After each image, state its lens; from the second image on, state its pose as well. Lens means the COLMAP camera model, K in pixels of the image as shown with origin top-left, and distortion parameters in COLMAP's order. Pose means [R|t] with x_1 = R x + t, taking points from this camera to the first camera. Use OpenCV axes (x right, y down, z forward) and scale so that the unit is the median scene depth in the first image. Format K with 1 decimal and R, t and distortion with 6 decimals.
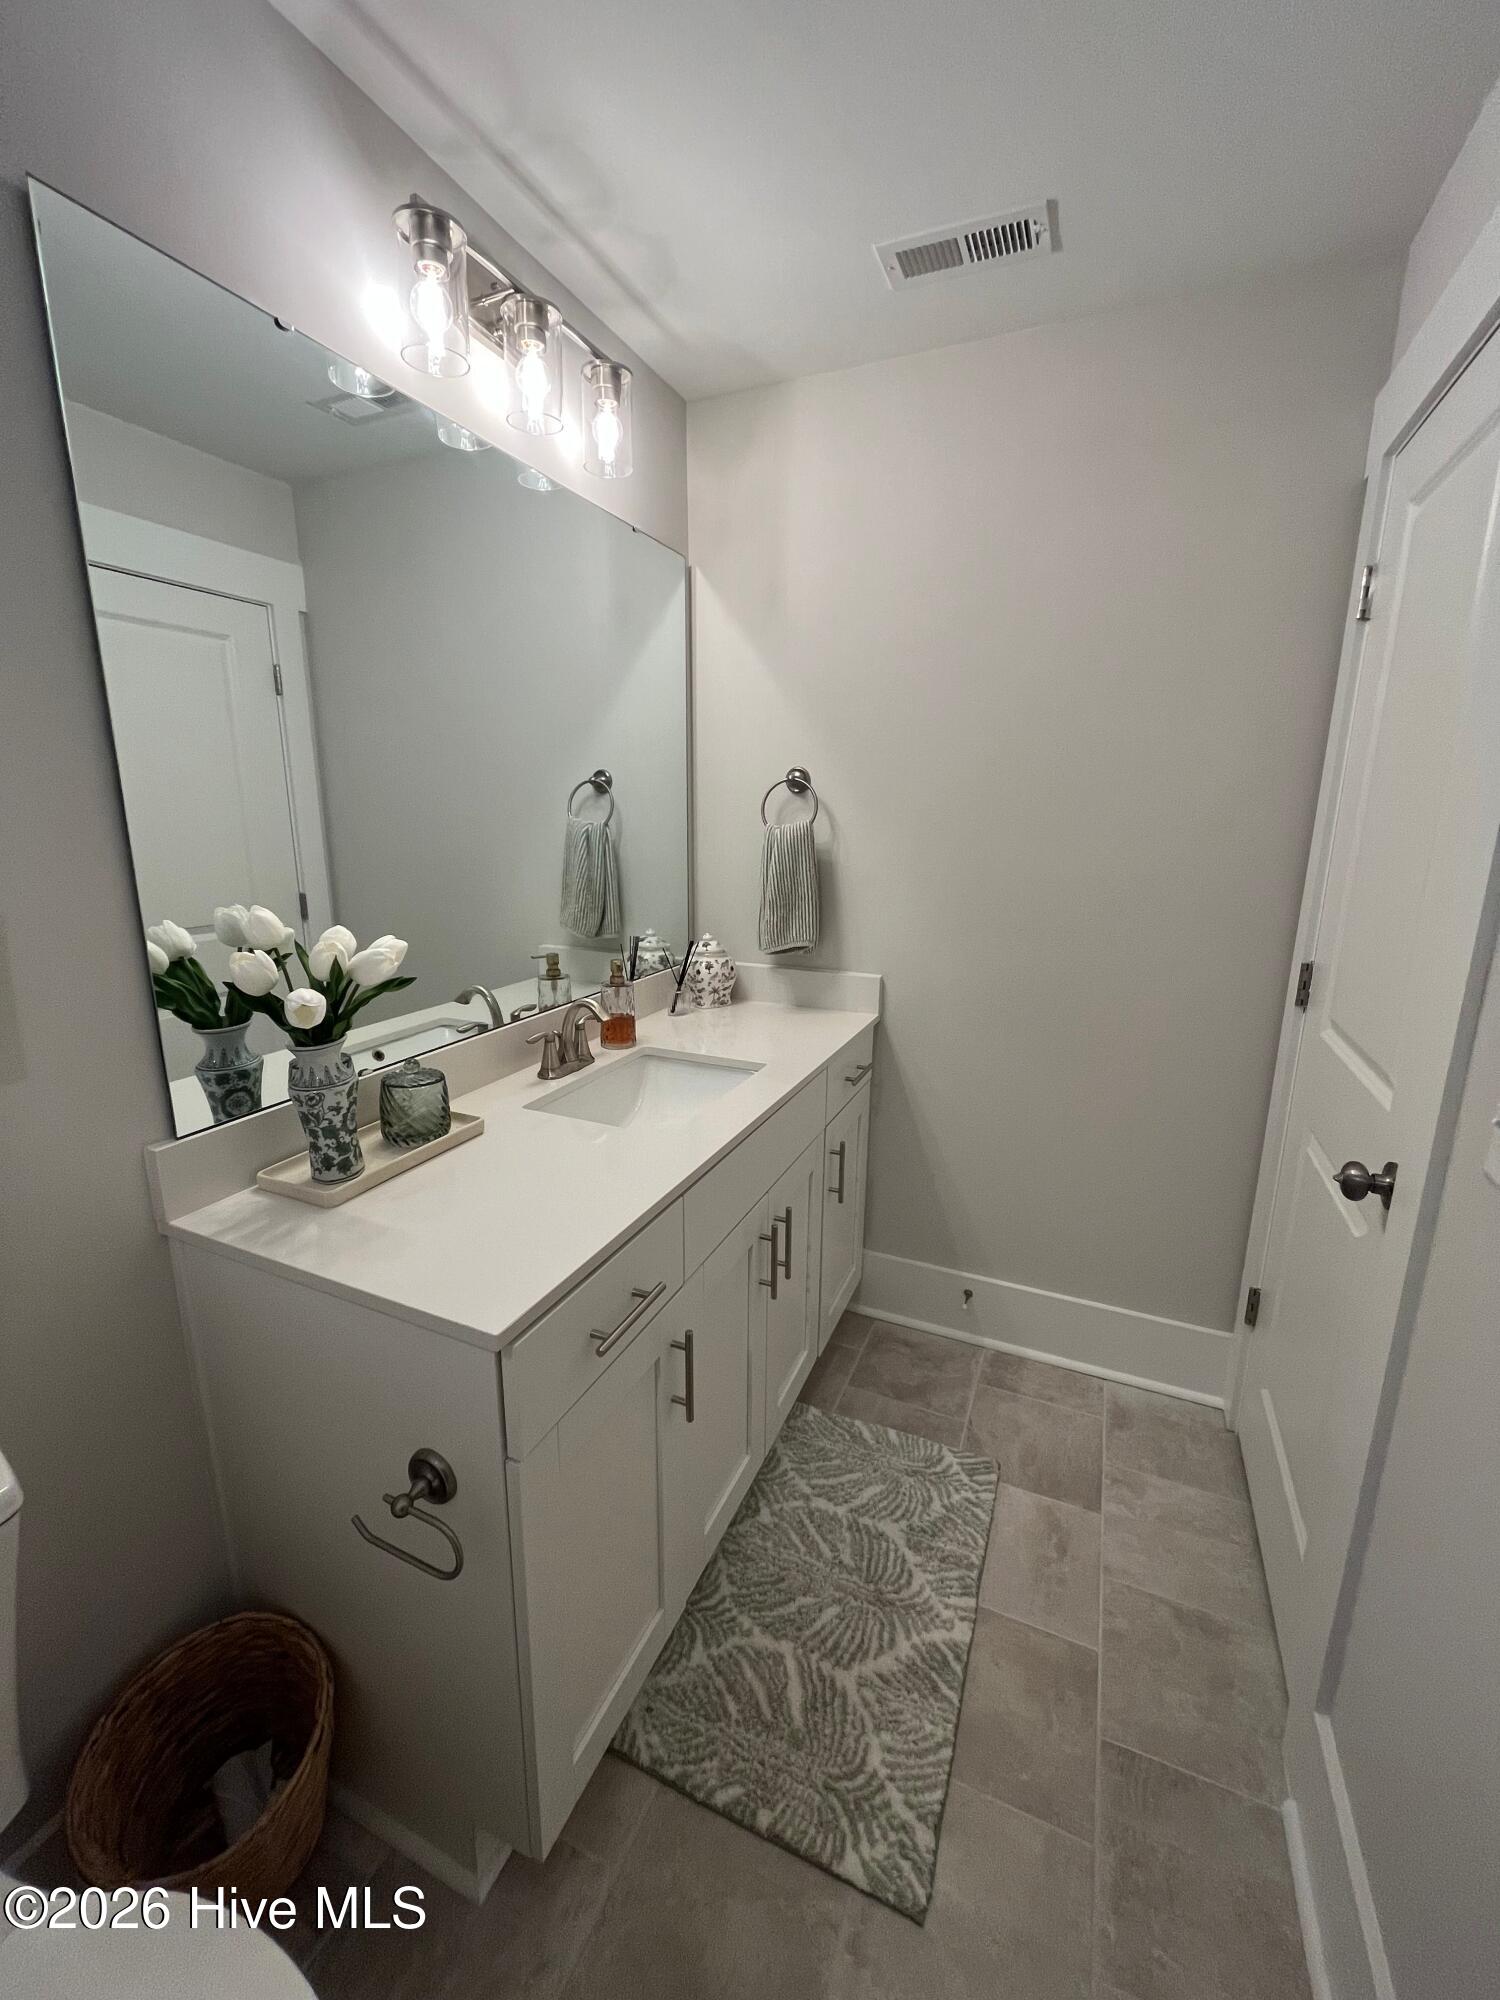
lens RADIAL K [[815.5, 0, 738.9], [0, 815.5, 995.2], [0, 0, 1]] dist [-0.001255, 0.000376]
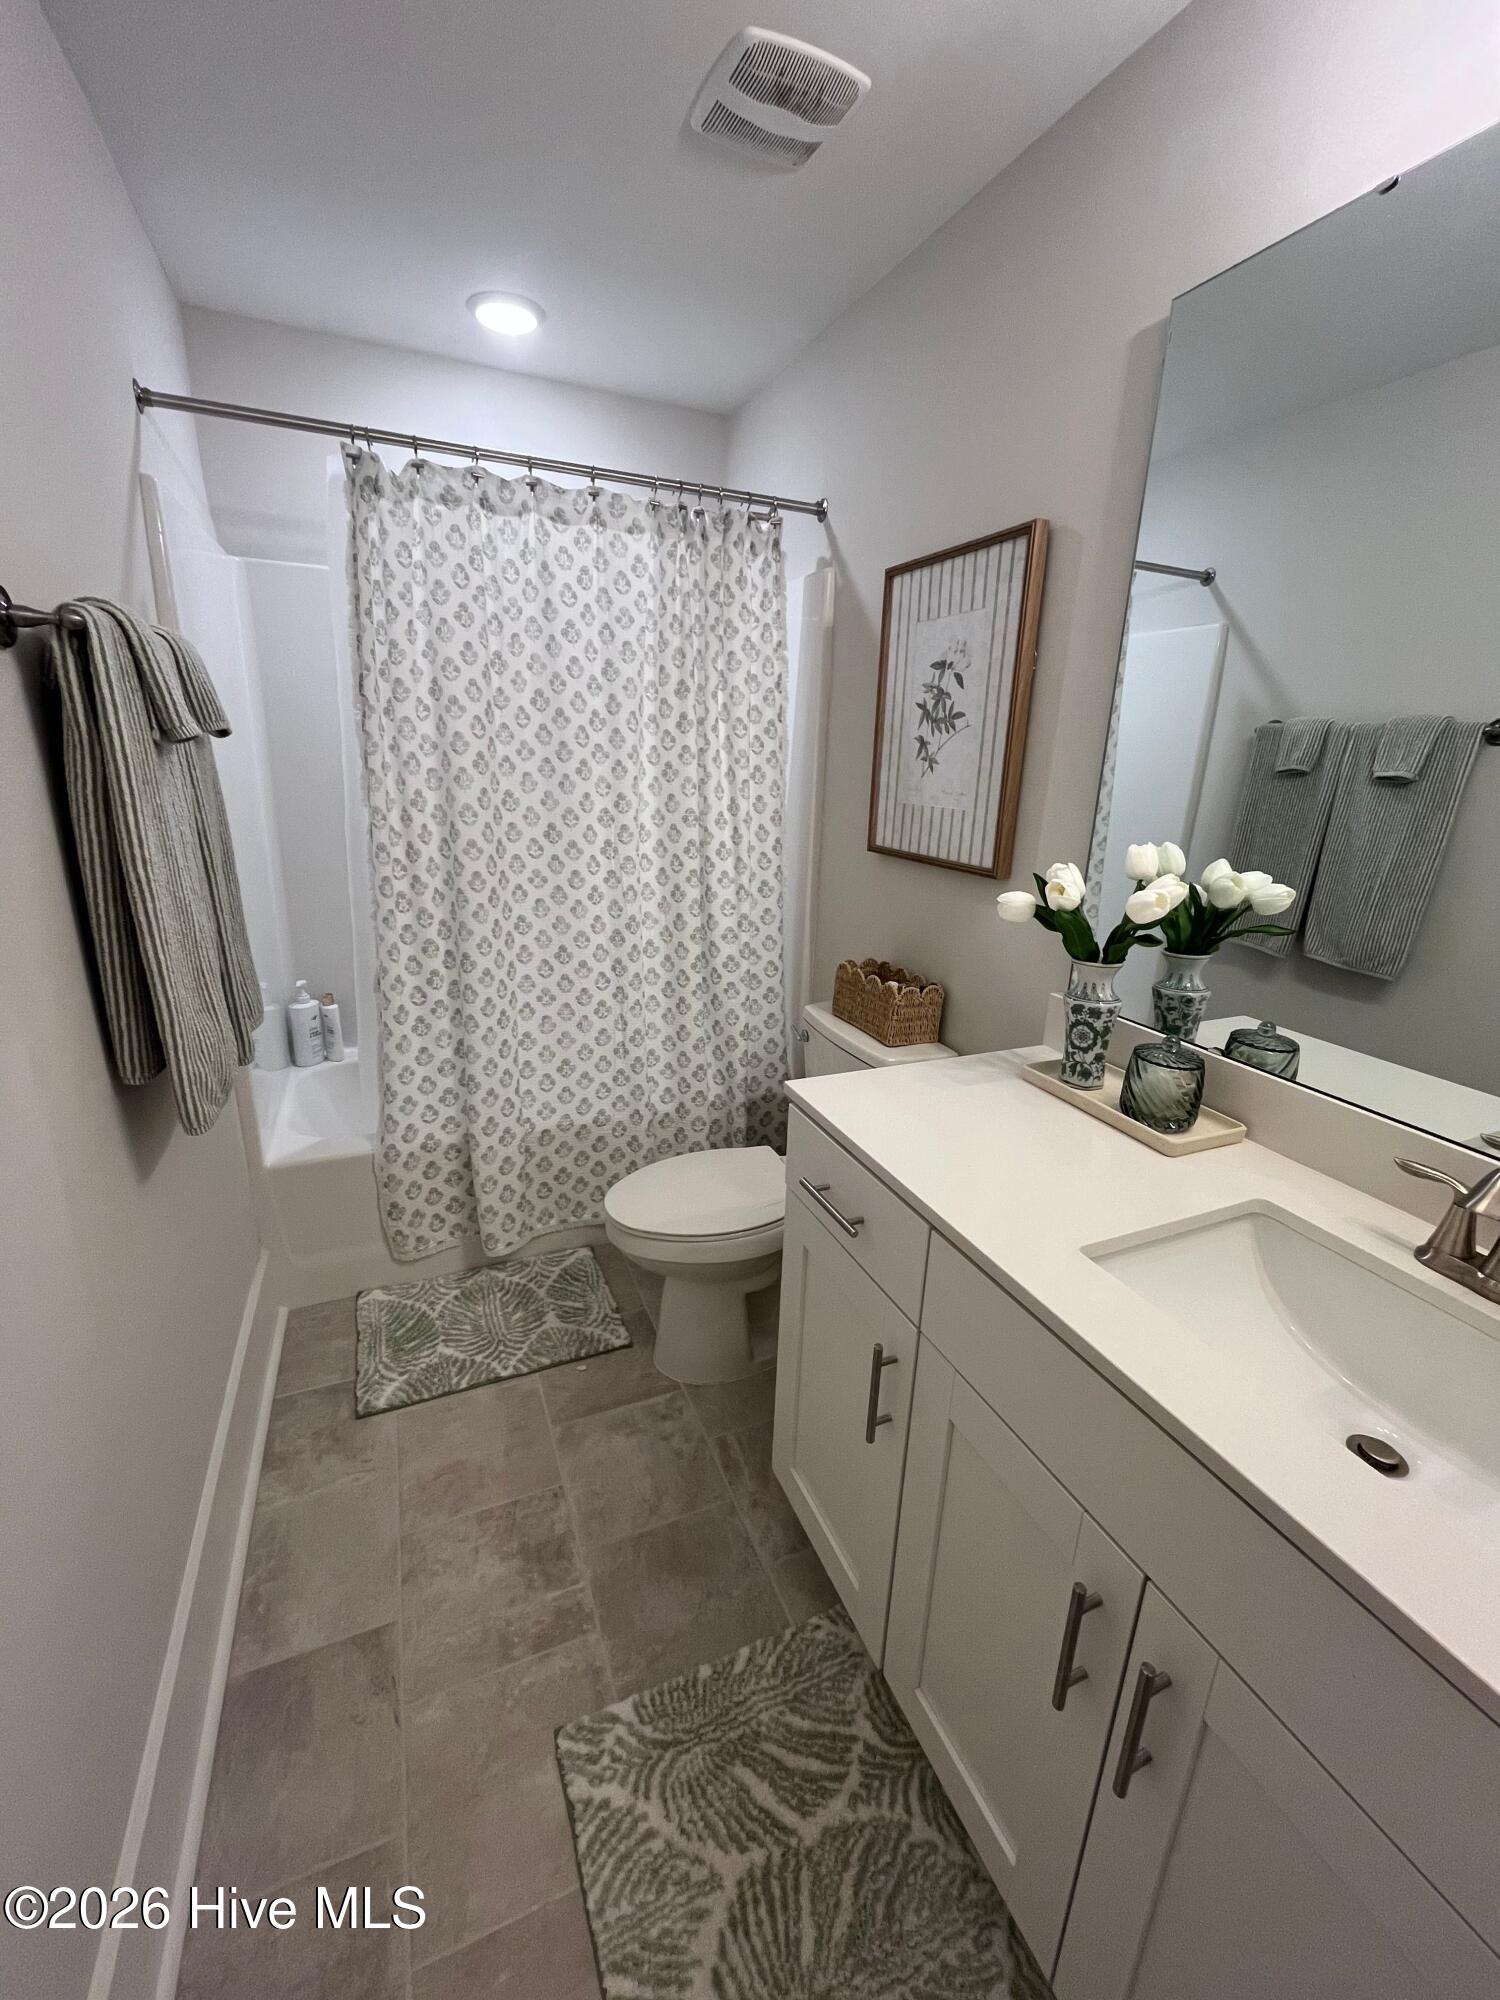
lens RADIAL K [[815.5, 0, 763.1], [0, 815.5, 1001.1], [0, 0, 1]] dist [-0.001255, 0.000376]
pose [[-0.655726, 0.202993, -0.727198, 0.513077], [-0.207361, 0.877717, 0.431990, -0.237252], [0.725964, 0.434059, -0.533449, 1.079092]]
